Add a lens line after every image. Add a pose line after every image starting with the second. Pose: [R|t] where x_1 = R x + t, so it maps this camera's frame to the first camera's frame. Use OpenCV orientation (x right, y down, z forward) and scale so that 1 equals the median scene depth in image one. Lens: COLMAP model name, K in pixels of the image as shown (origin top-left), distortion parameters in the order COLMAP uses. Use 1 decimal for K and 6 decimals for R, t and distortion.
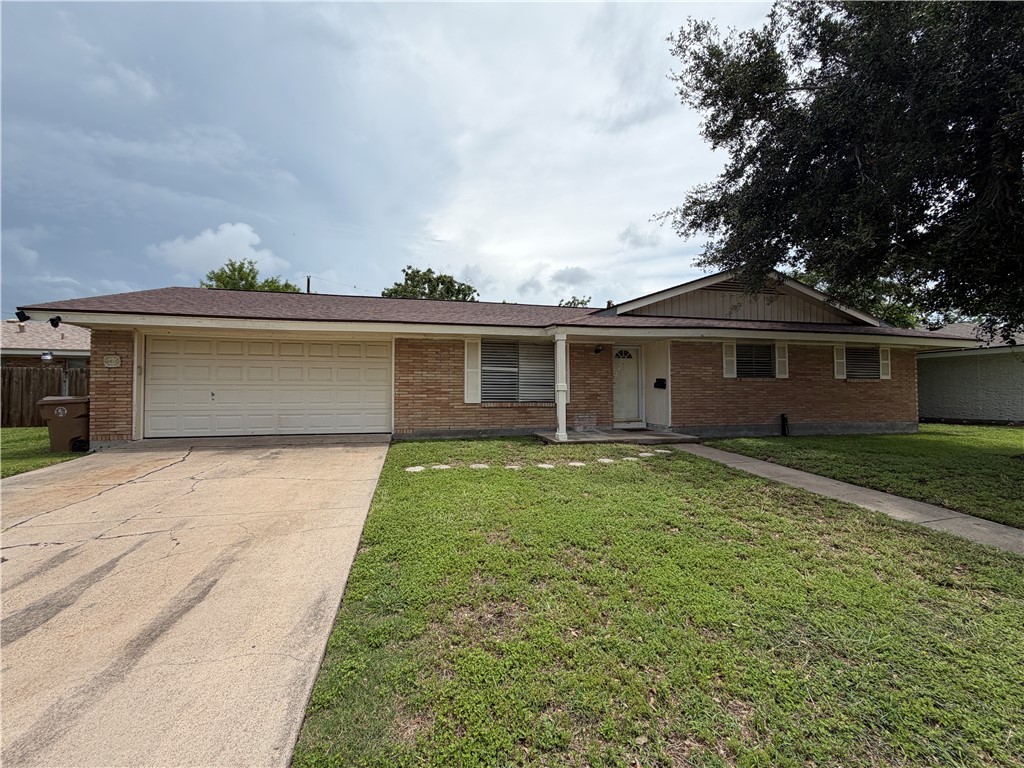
lens RADIAL K [[409.8, 0, 510.7], [0, 409.8, 383.7], [0, 0, 1]] dist [-0.000265, 0.000685]
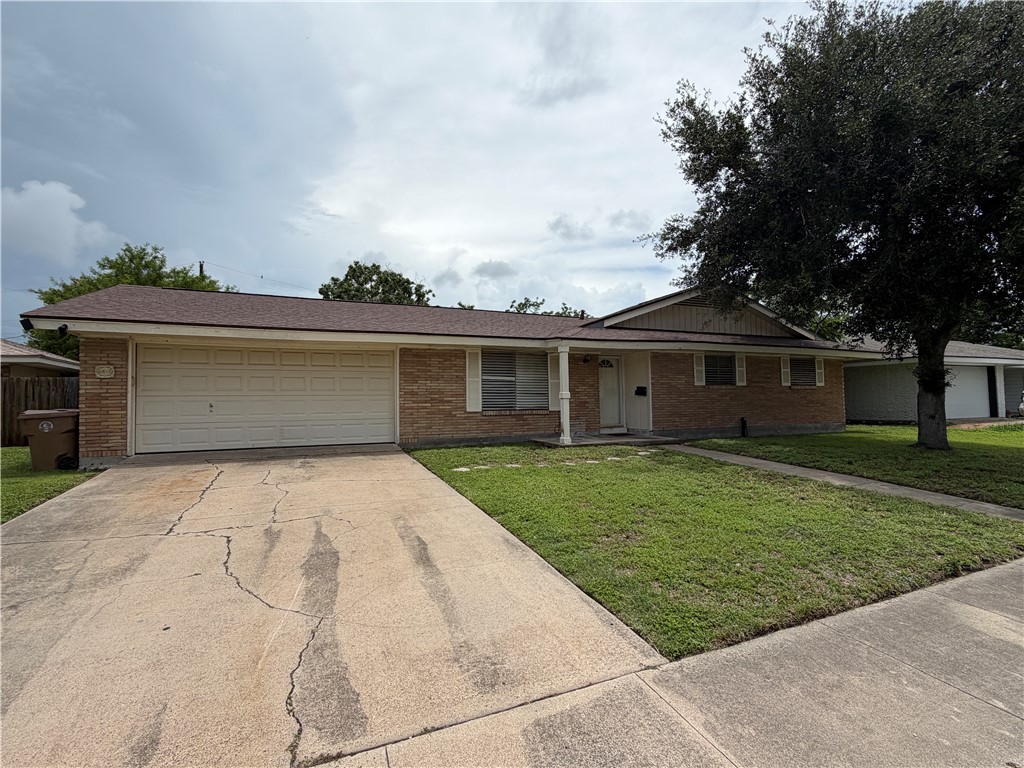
lens RADIAL K [[490.0, 0, 512.5], [0, 490.0, 383.6], [0, 0, 1]] dist [-0.000675, -0.001681]
pose [[0.982170, -0.004349, 0.187945, -0.235666], [0.007442, 0.999848, -0.015752, -0.002477], [-0.187848, 0.016869, 0.982053, -0.229431]]
